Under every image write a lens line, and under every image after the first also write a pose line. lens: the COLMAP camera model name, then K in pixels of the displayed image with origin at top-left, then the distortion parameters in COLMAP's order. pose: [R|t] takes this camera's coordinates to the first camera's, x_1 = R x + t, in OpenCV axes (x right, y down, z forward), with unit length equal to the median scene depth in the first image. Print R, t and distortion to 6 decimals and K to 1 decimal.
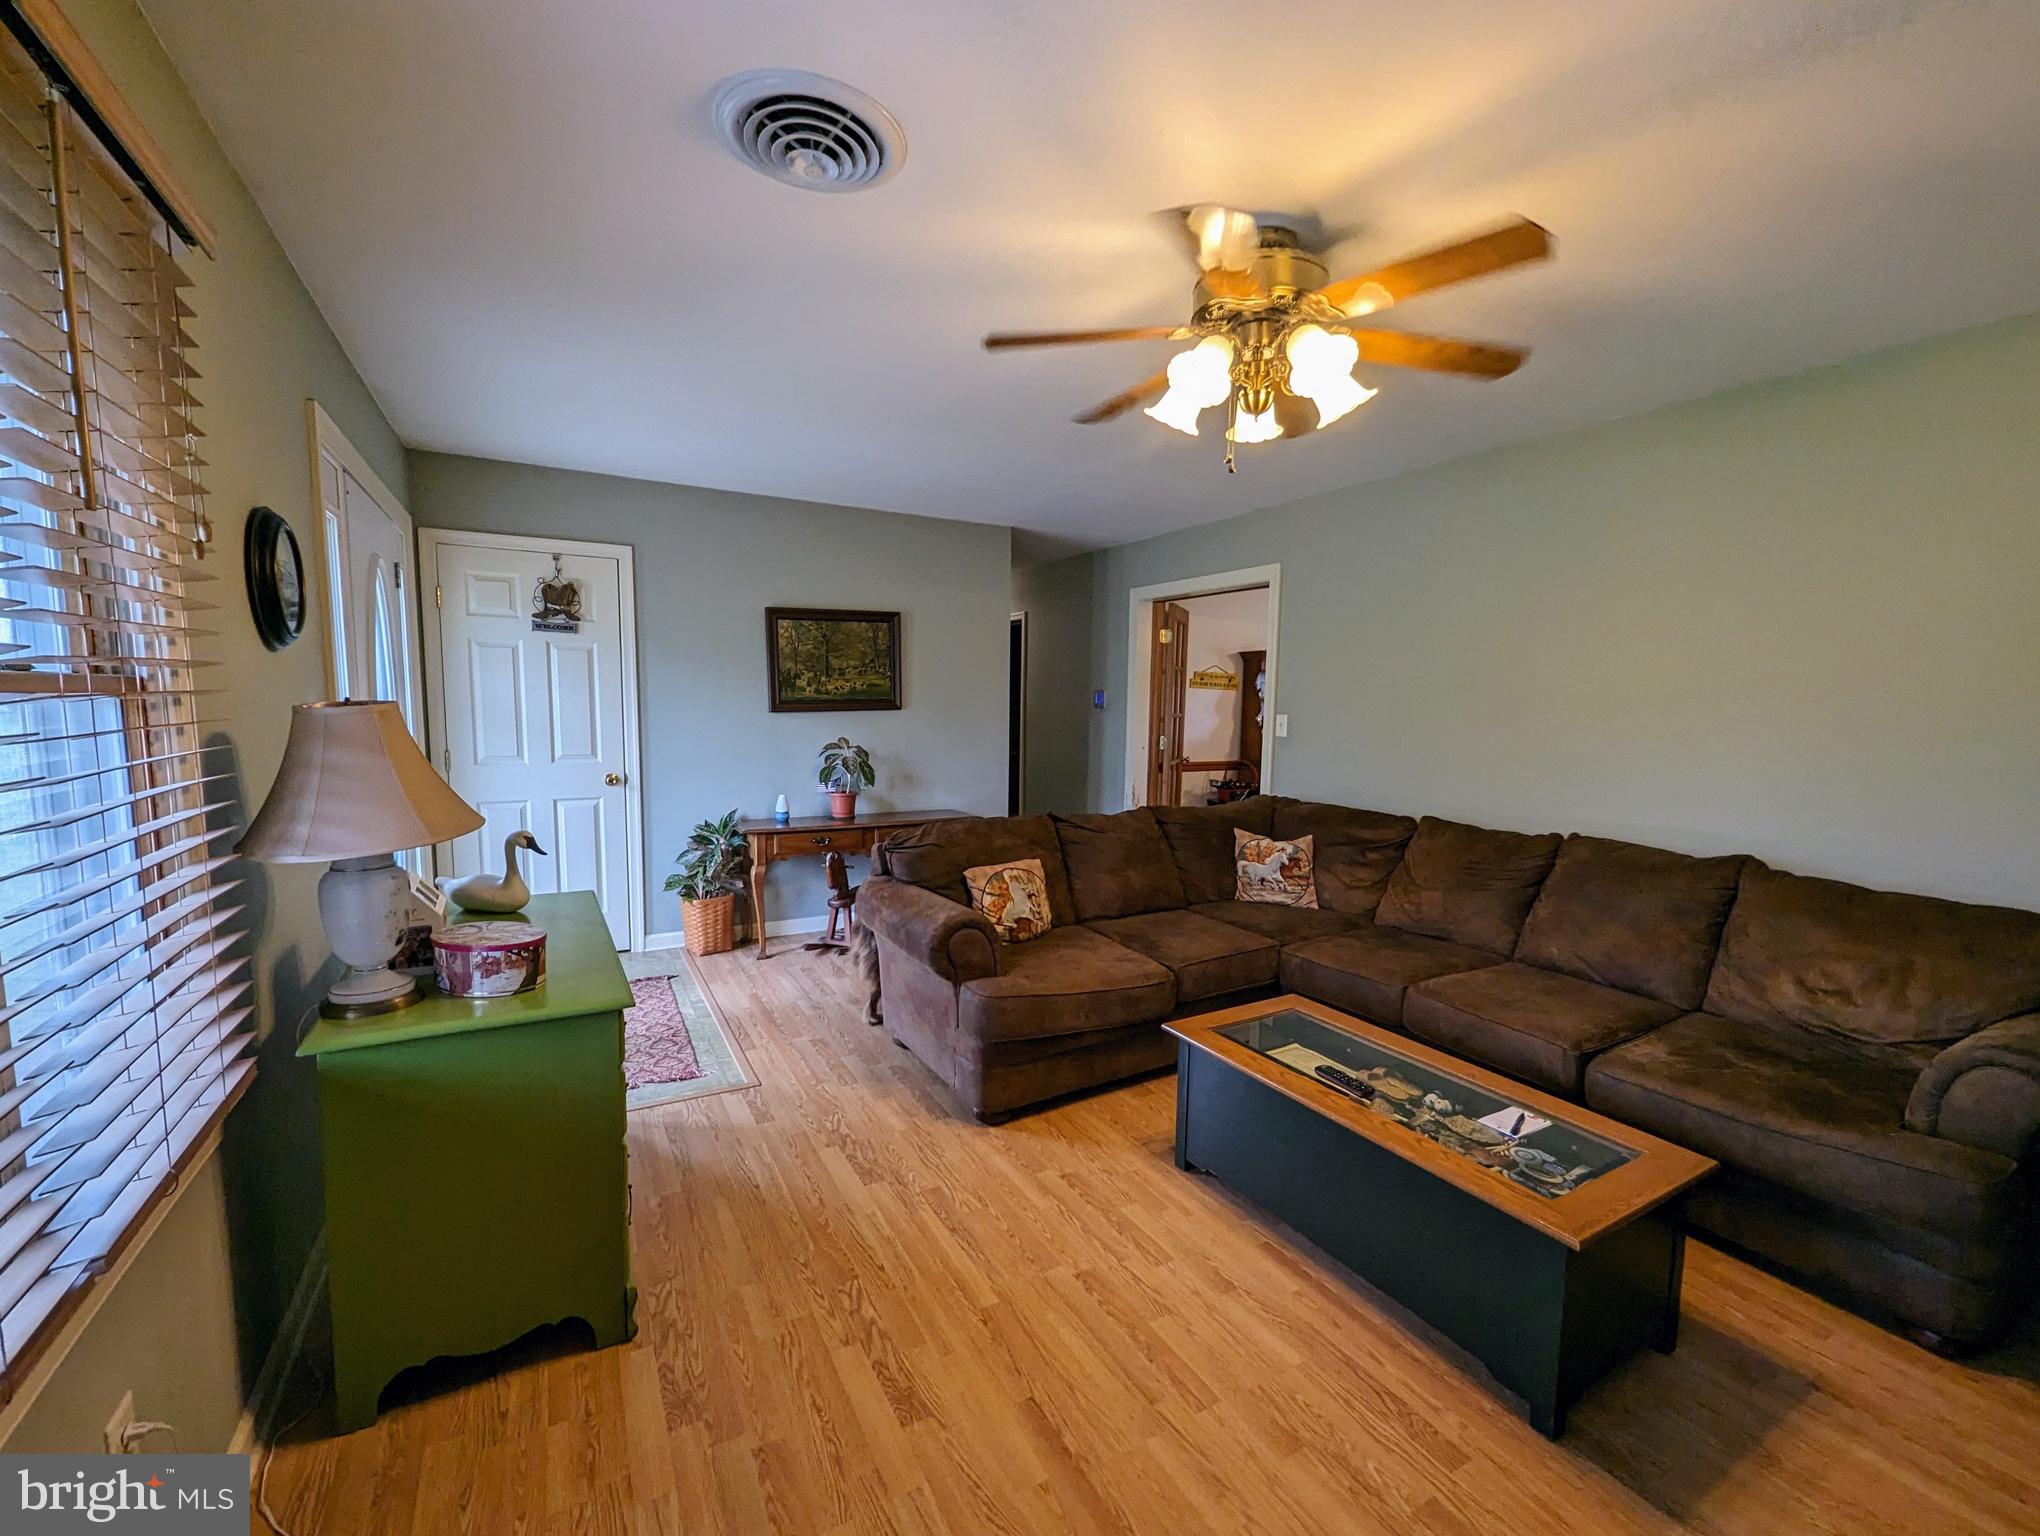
lens RADIAL K [[837.0, 0, 1001.8], [0, 837.0, 772.3], [0, 0, 1]] dist [0.000216, 0.000054]
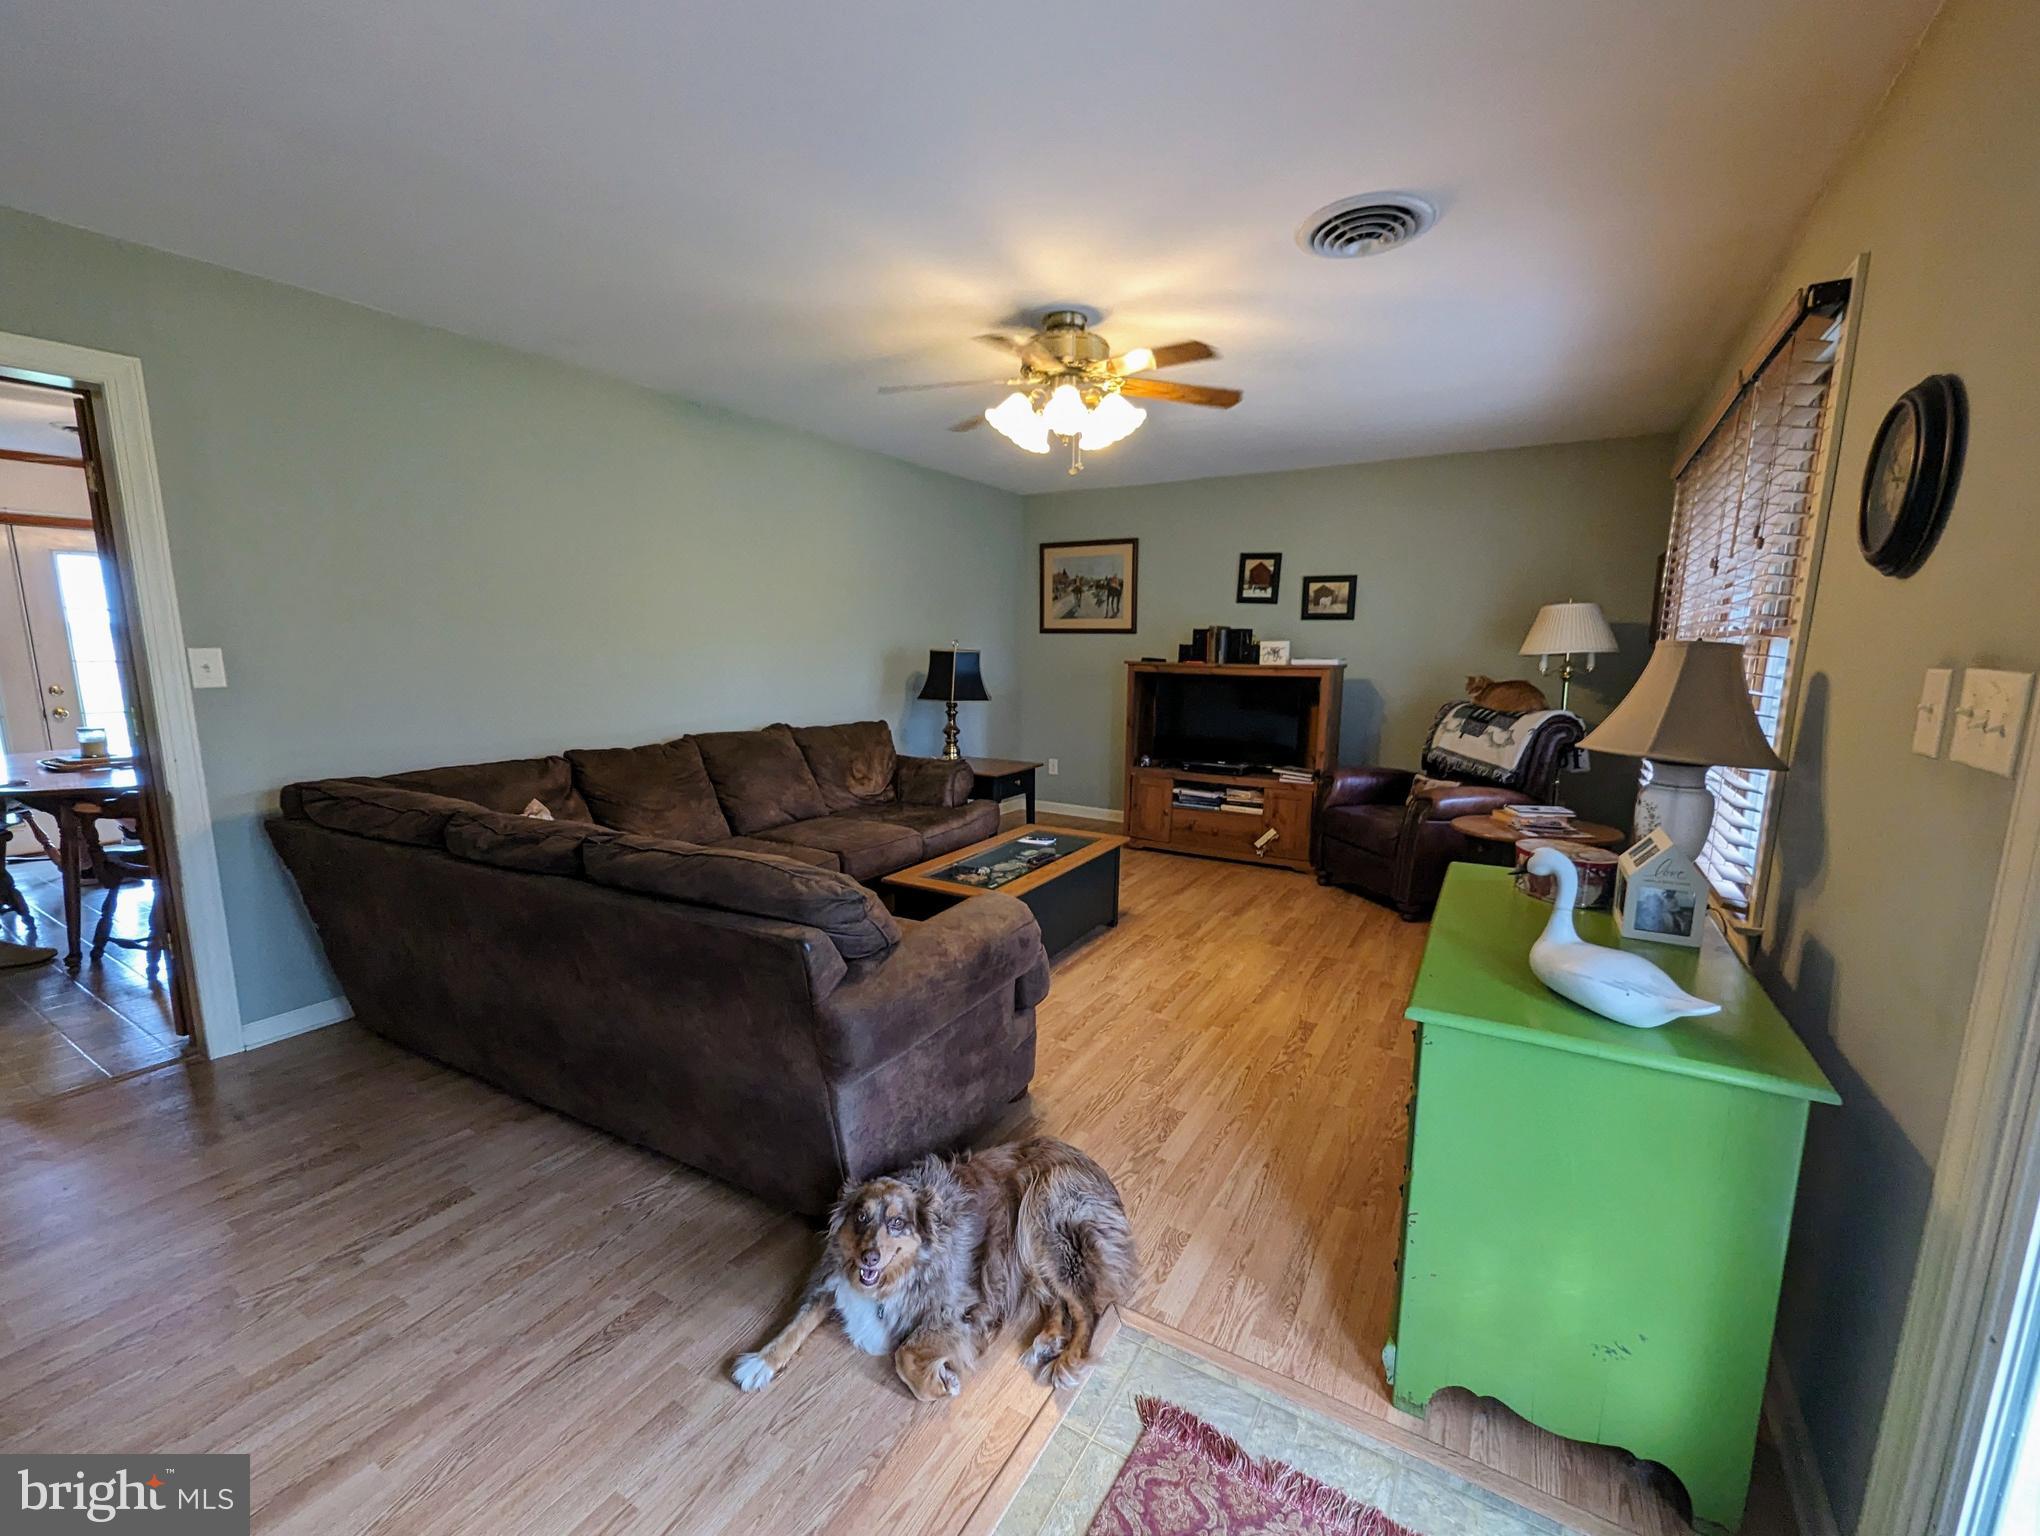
lens RADIAL K [[837.0, 0, 1000.0], [0, 837.0, 772.9], [0, 0, 1]] dist [0.000216, 0.000054]
pose [[-0.483828, -0.161762, 0.860084, -1.050487], [0.056735, 0.974905, 0.215272, -0.196277], [-0.873322, 0.152952, -0.462509, 1.922149]]
